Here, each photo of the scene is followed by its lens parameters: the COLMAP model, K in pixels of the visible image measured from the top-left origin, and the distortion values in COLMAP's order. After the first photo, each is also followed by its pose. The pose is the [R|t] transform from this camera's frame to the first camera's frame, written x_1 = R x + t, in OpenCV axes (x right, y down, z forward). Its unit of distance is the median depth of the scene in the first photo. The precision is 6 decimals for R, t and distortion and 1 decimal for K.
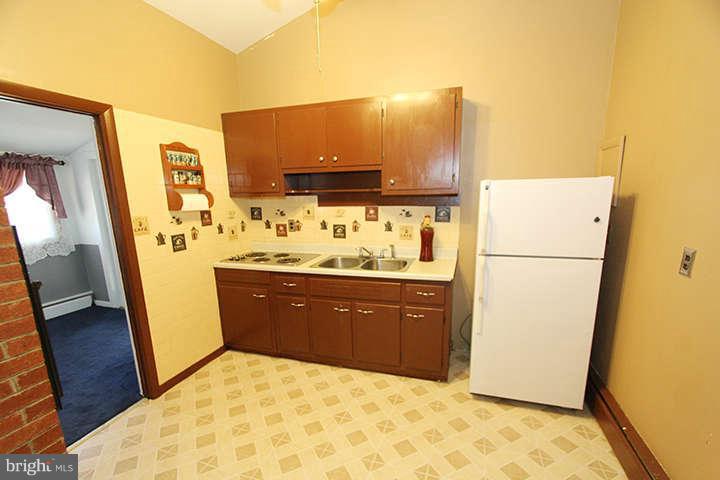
lens RADIAL K [[331.3, 0, 361.2], [0, 331.3, 239.9], [0, 0, 1]] dist [-0.001111, -0.000152]
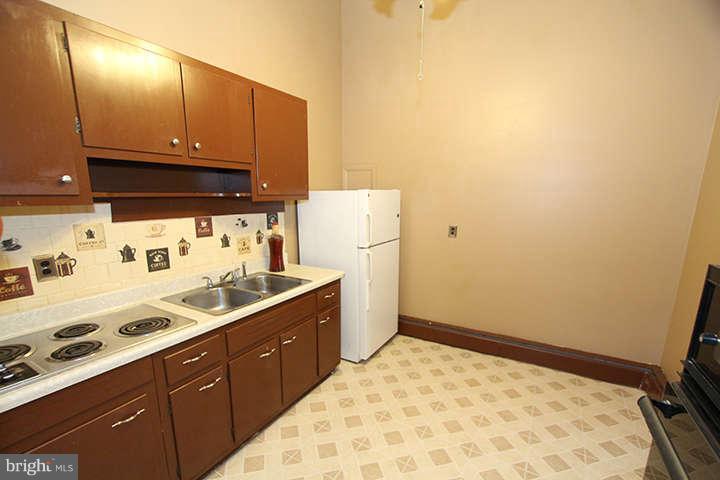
lens RADIAL K [[331.3, 0, 359.5], [0, 331.3, 240.2], [0, 0, 1]] dist [-0.001111, -0.000152]
pose [[0.218101, -0.116172, 0.968987, -0.612164], [0.132552, 0.987215, 0.088523, -0.070236], [-0.966883, 0.109134, 0.230712, 0.509637]]
